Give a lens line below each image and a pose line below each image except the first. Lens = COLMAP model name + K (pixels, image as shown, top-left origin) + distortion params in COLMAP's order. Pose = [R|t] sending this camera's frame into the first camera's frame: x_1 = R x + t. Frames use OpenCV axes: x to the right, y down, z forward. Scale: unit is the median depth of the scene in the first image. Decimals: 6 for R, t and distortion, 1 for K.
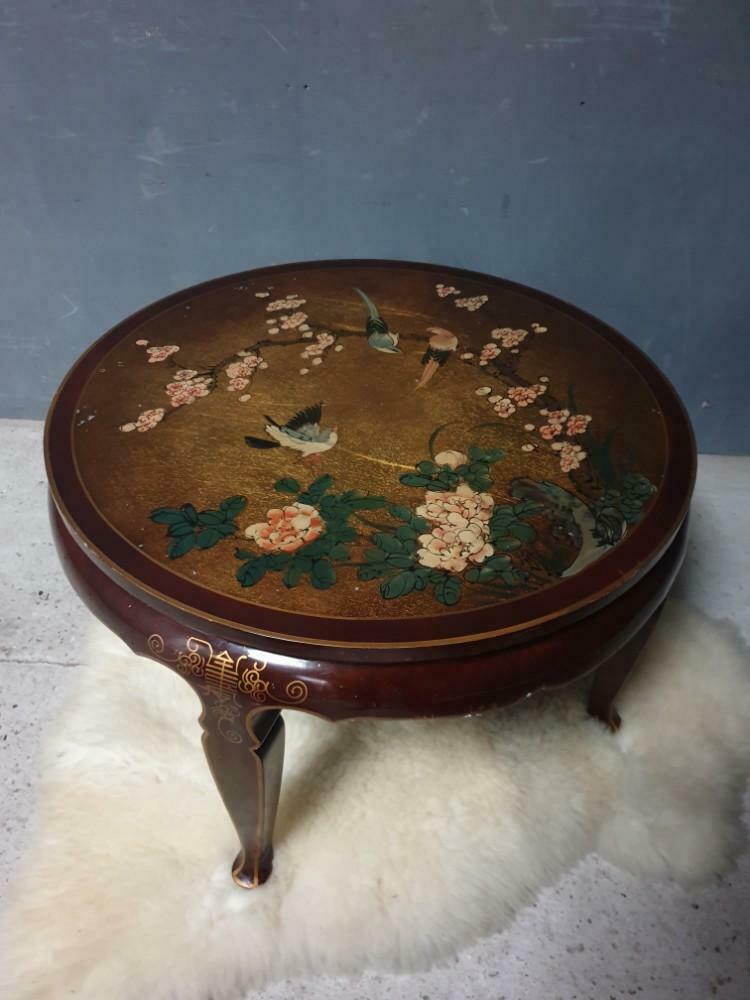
lens RADIAL K [[794.2, 0, 363.3], [0, 794.2, 518.2], [0, 0, 1]] dist [0.023976, -0.027651]
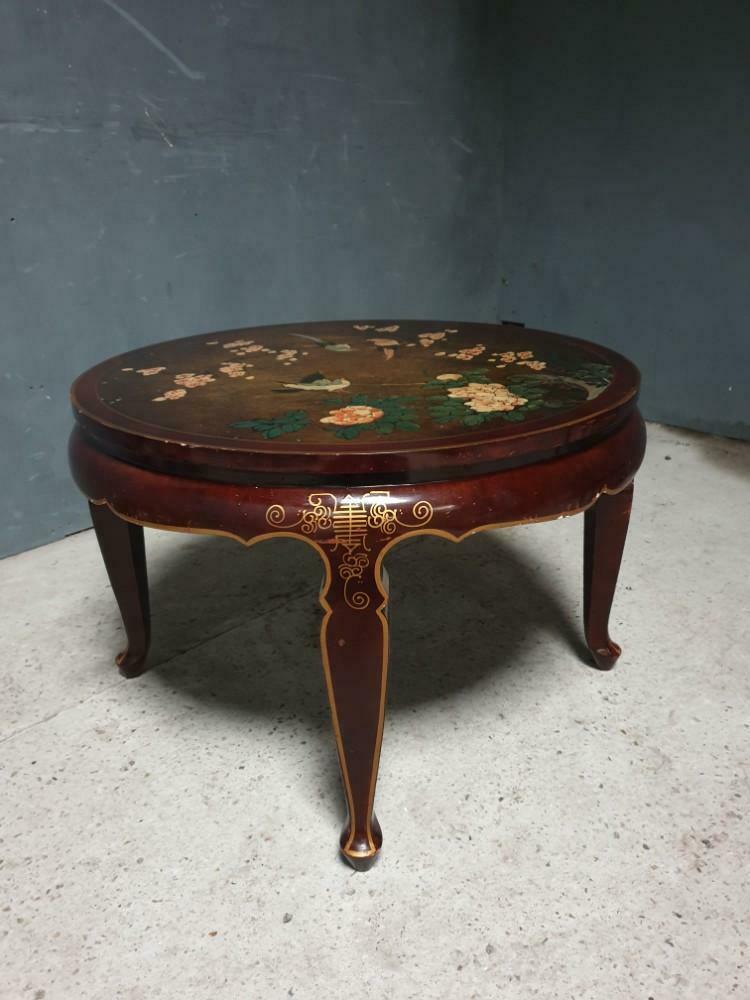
lens RADIAL K [[794.2, 0, 377.2], [0, 794.2, 505.7], [0, 0, 1]] dist [0.023976, -0.027651]
pose [[0.932253, -0.177604, 0.315215, -0.367160], [0.275364, 0.913417, -0.299739, 0.393953], [-0.234688, 0.366231, 0.900442, 0.026977]]
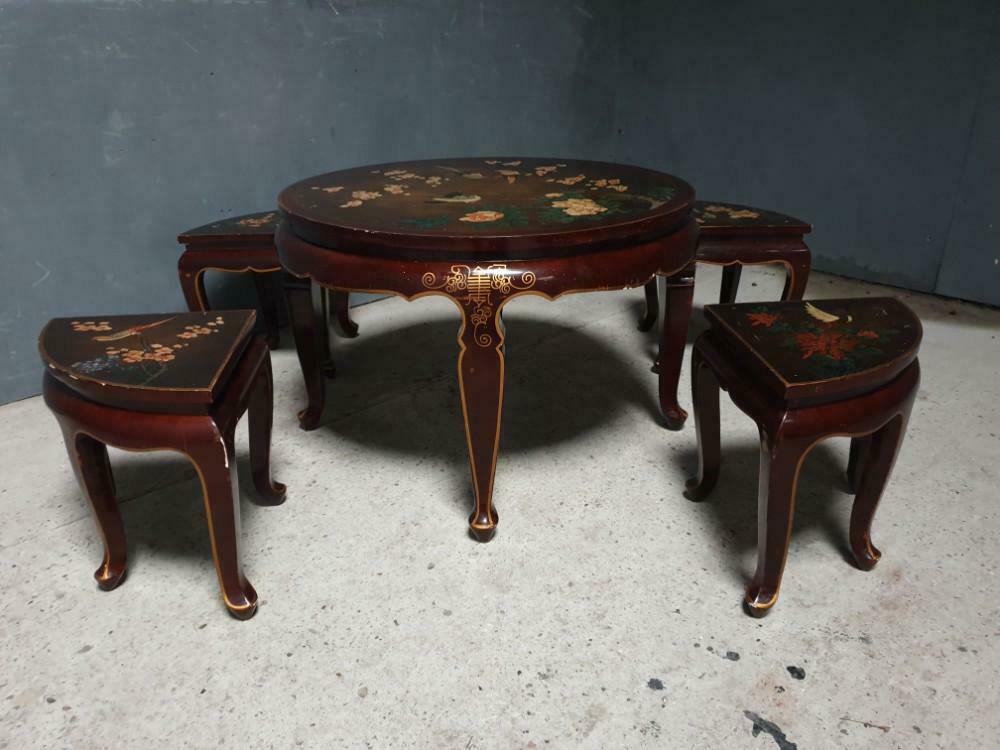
lens RADIAL K [[794.2, 0, 495.4], [0, 794.2, 360.5], [0, 0, 1]] dist [0.023976, -0.027651]
pose [[0.940142, -0.162860, 0.299347, -0.497019], [0.255243, 0.918537, -0.301894, 0.636136], [-0.225795, 0.360230, 0.905125, -0.285418]]
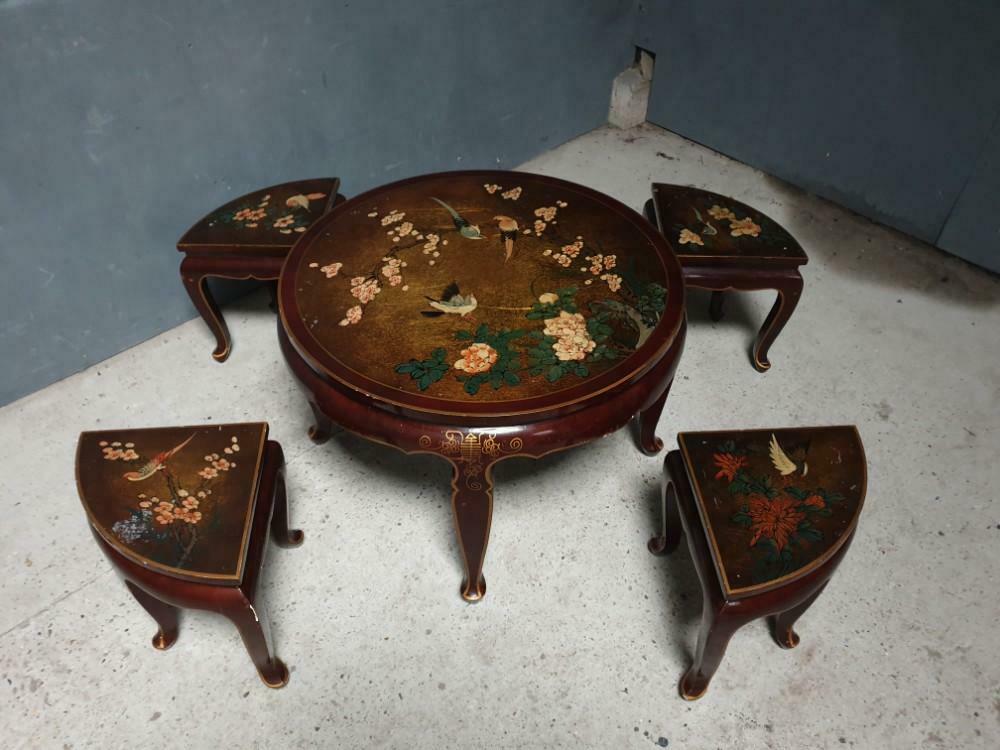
lens RADIAL K [[794.2, 0, 502.7], [0, 794.2, 380.9], [0, 0, 1]] dist [0.023976, -0.027651]
pose [[0.945198, -0.233775, 0.227925, -0.364450], [0.228188, 0.972283, 0.050948, -0.012434], [-0.233518, 0.003854, 0.972345, -0.533707]]
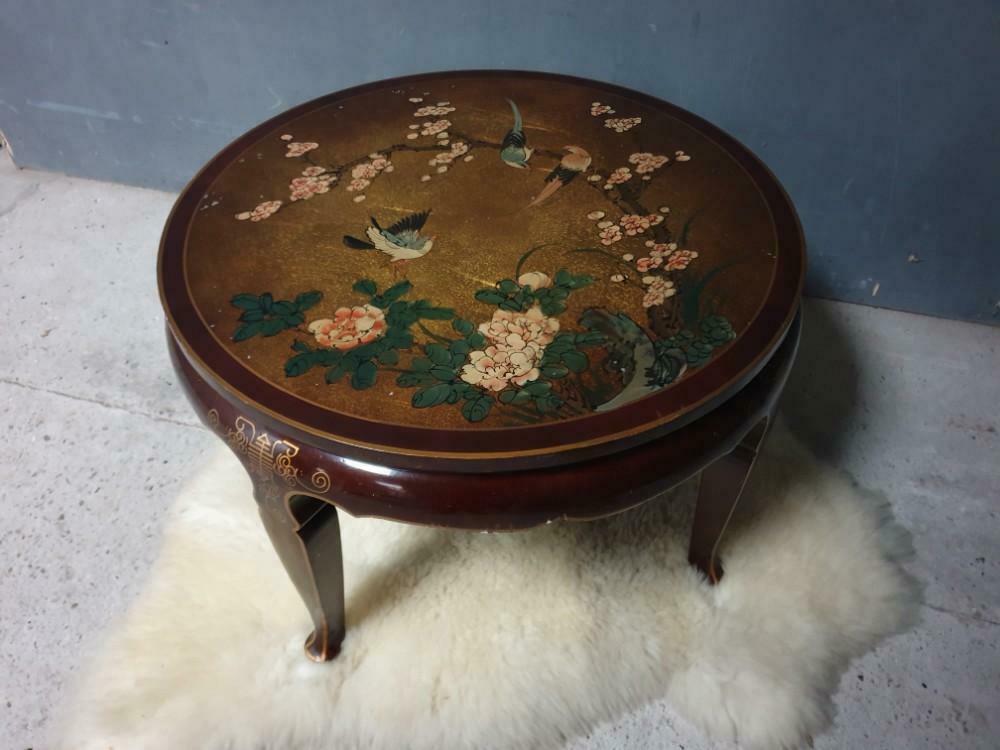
lens RADIAL K [[794.2, 0, 481.6], [0, 794.2, 369.0], [0, 0, 1]] dist [0.023976, -0.027651]
pose [[0.974021, 0.134826, -0.181946, 0.223307], [-0.126029, 0.990263, 0.059130, -0.013910], [0.188147, -0.034664, 0.981529, 0.010650]]
